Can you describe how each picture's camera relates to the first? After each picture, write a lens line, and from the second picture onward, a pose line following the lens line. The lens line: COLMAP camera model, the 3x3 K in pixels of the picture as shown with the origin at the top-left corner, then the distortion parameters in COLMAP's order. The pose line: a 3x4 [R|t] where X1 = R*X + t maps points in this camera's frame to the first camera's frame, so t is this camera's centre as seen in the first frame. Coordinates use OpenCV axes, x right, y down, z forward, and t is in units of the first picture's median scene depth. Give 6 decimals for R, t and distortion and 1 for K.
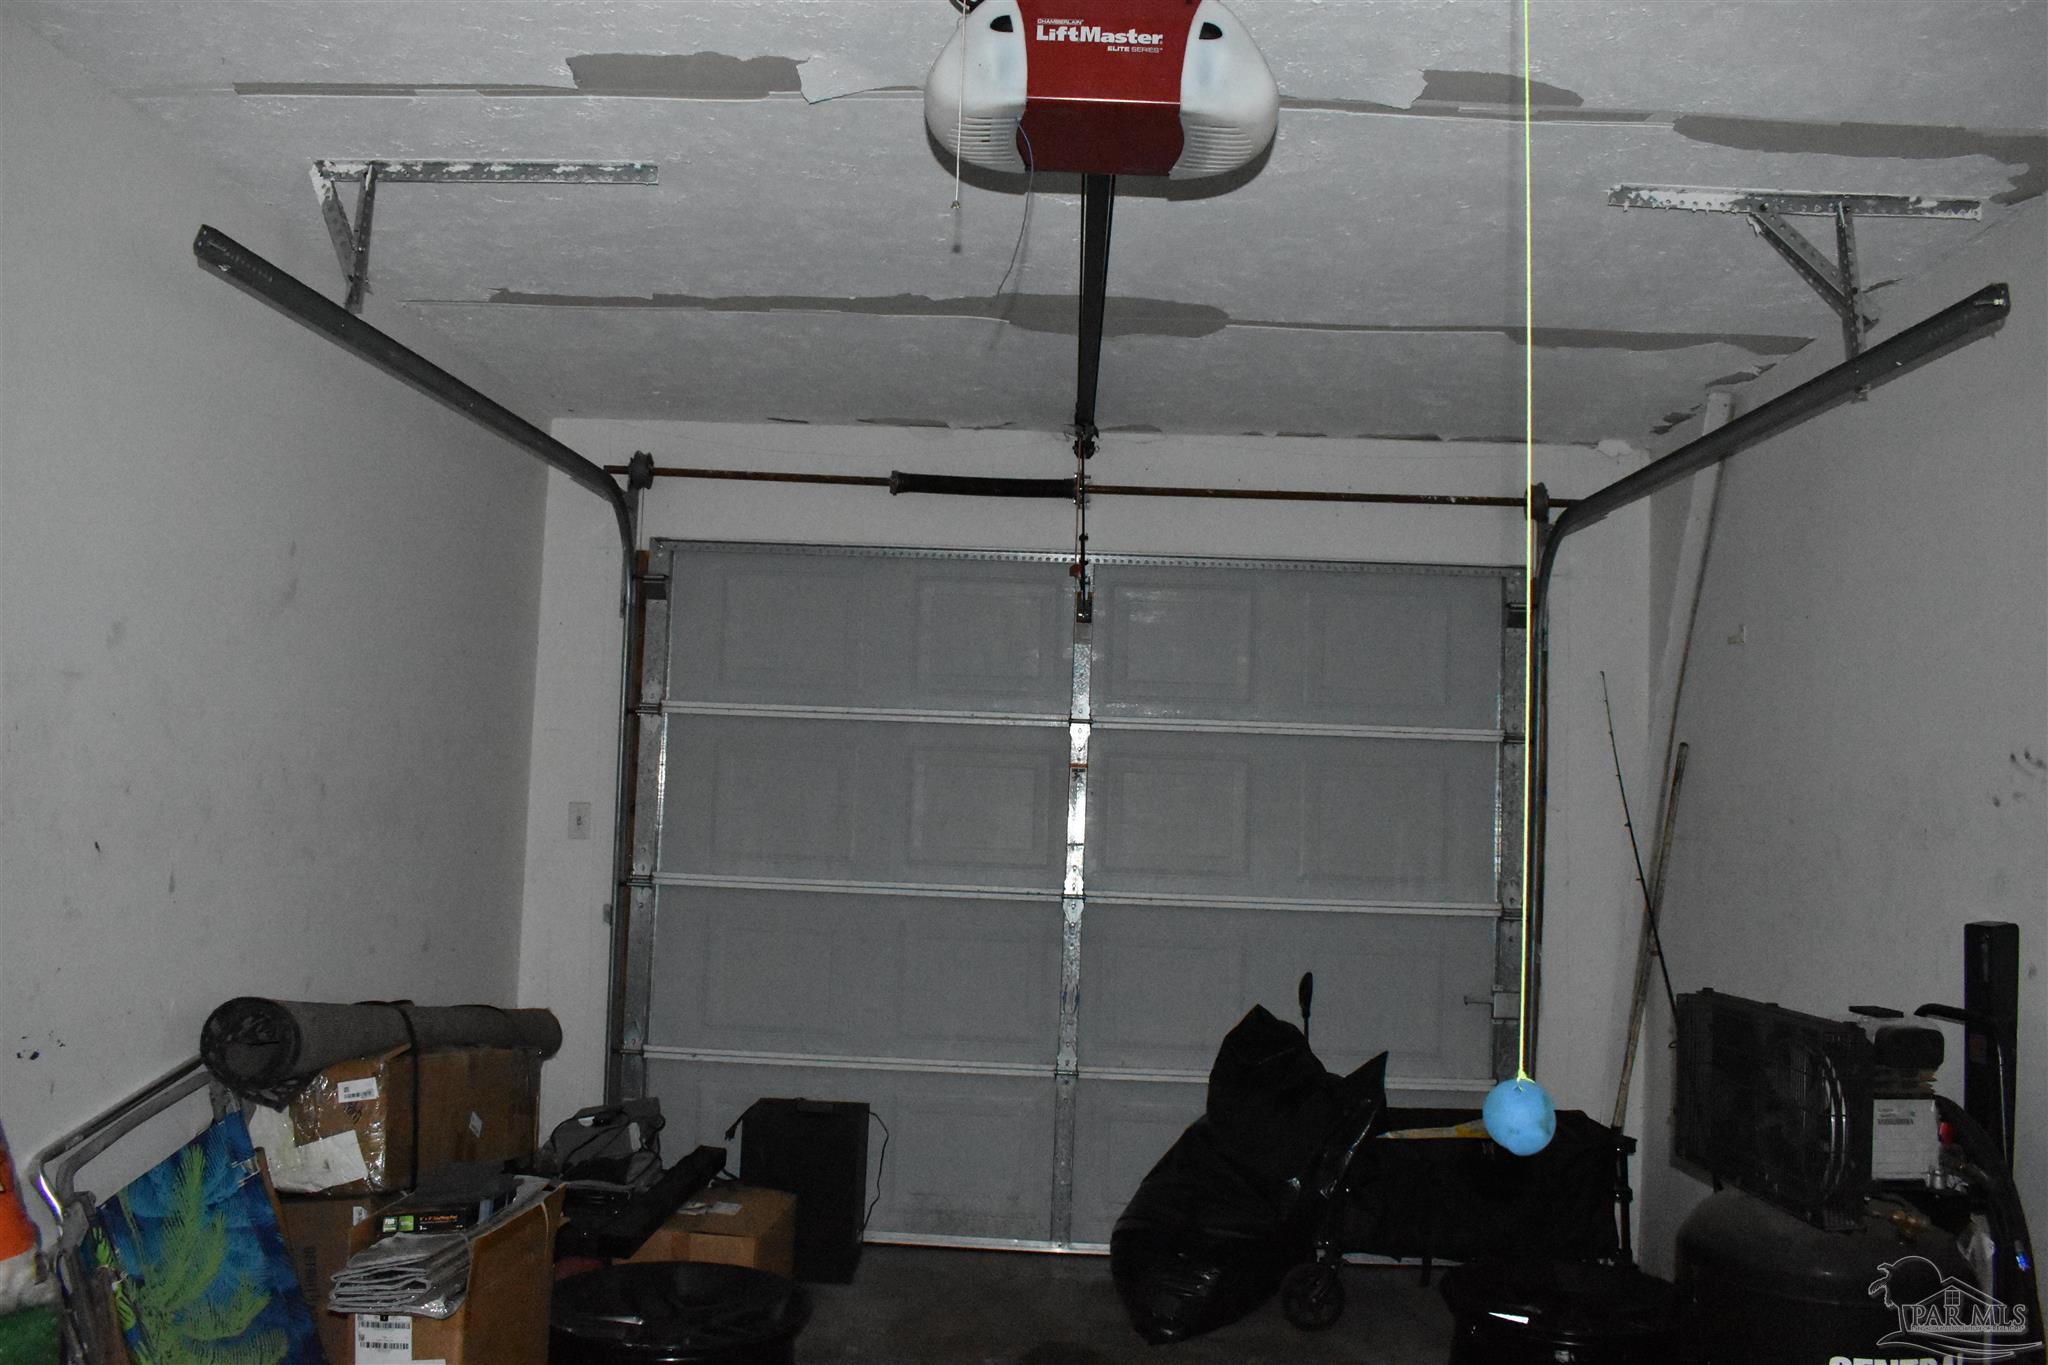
lens RADIAL K [[1623.1, 0, 1023.5], [0, 1623.1, 679.3], [0, 0, 1]] dist [-0.101924, 0.018690]
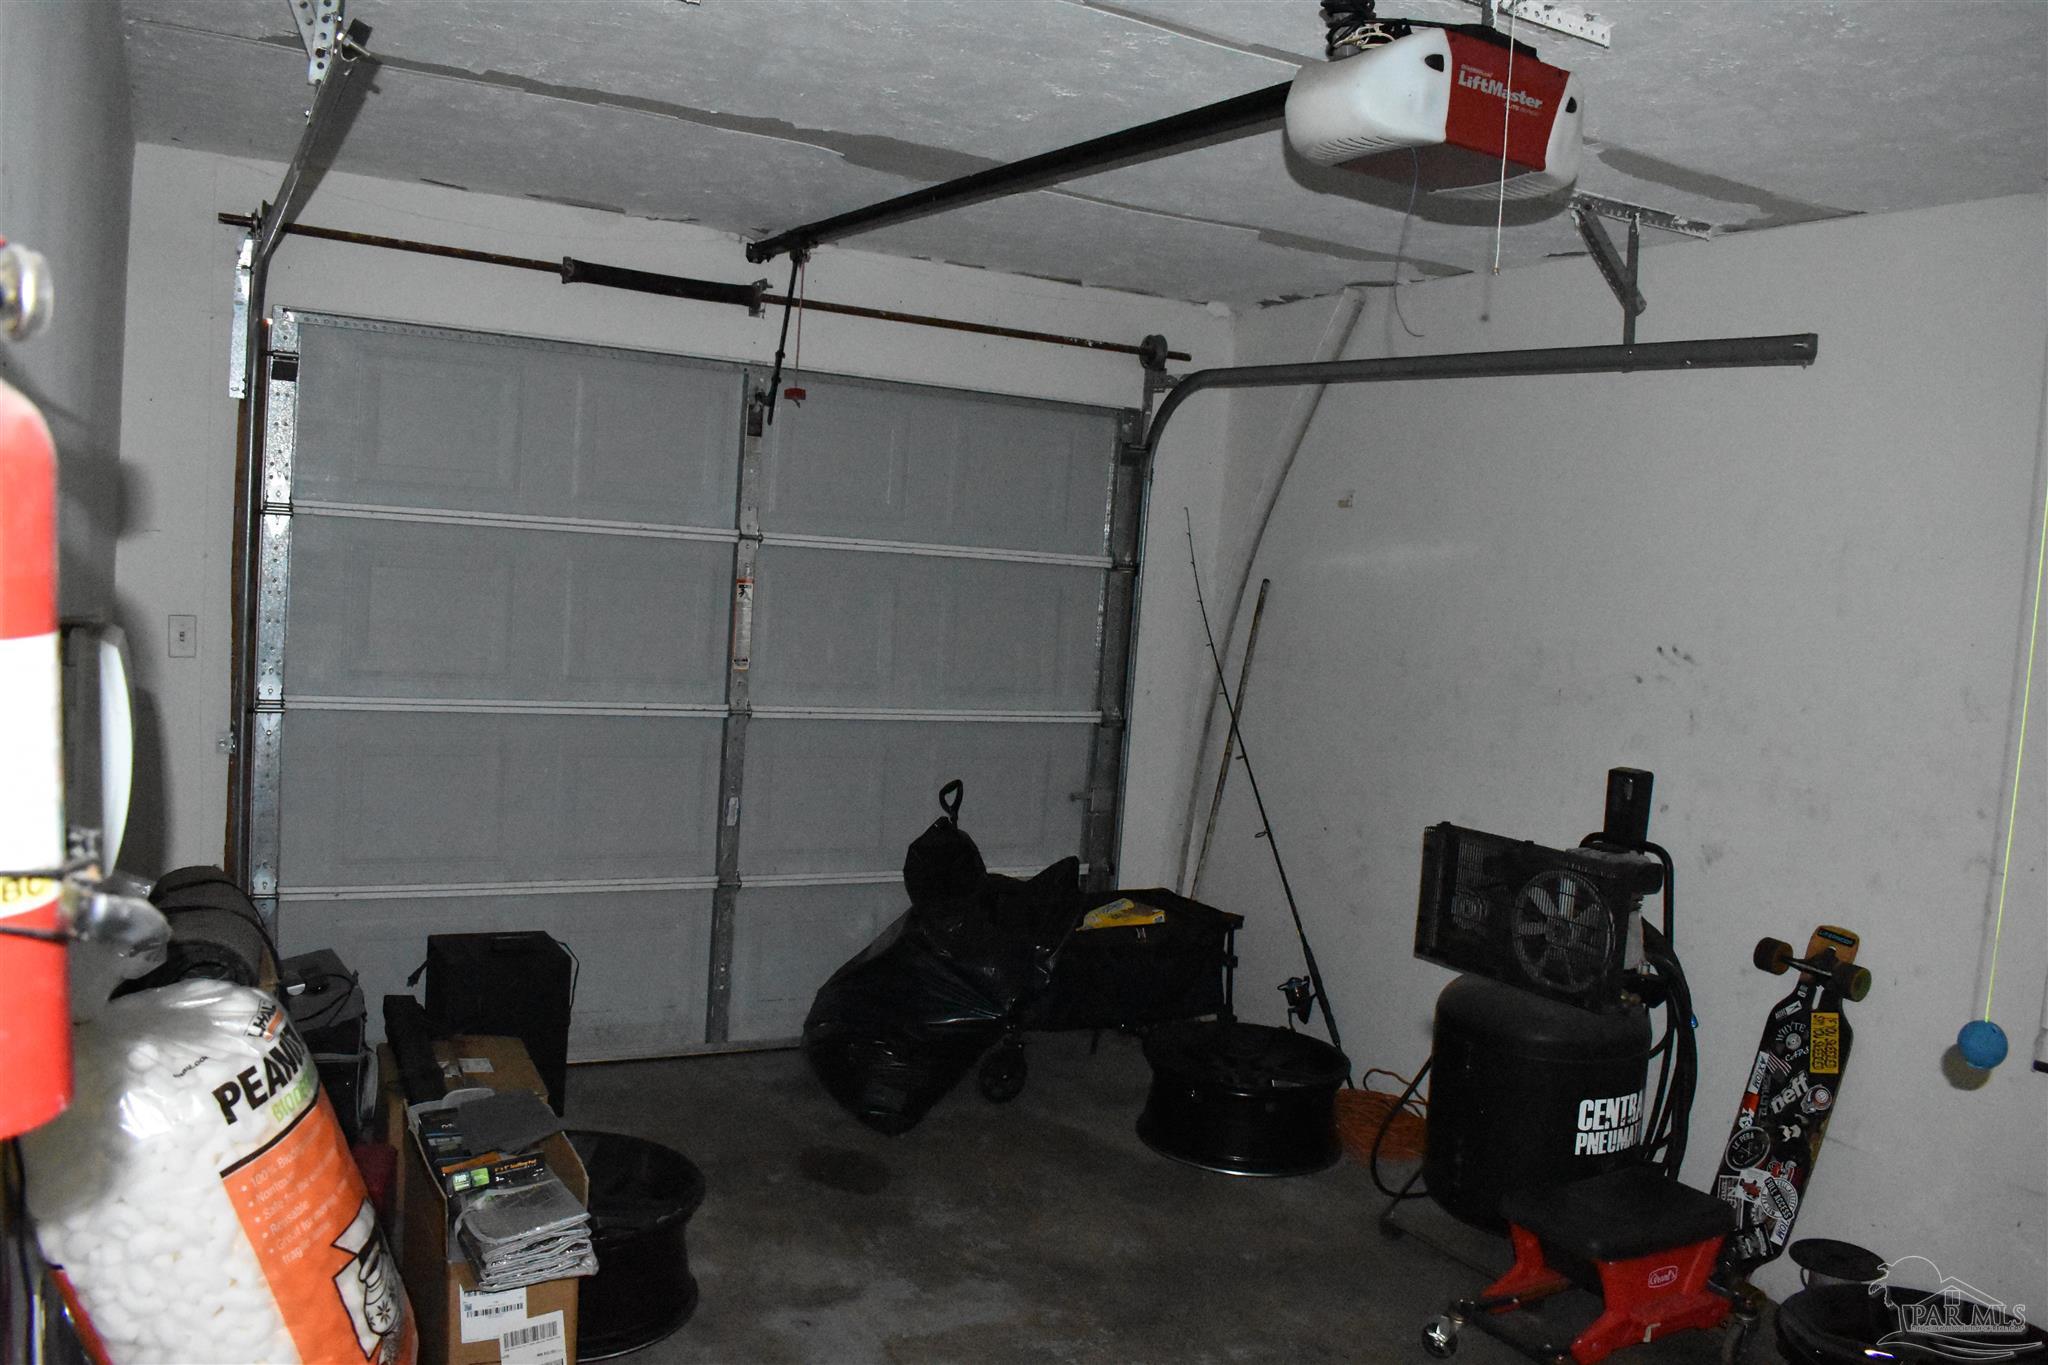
lens RADIAL K [[1623.1, 0, 1020.4], [0, 1623.1, 686.2], [0, 0, 1]] dist [-0.101924, 0.018690]
pose [[0.860918, -0.016218, 0.508485, -0.465973], [-0.080483, 0.982564, 0.167604, -0.090621], [-0.502337, -0.185218, 0.844601, 0.095682]]
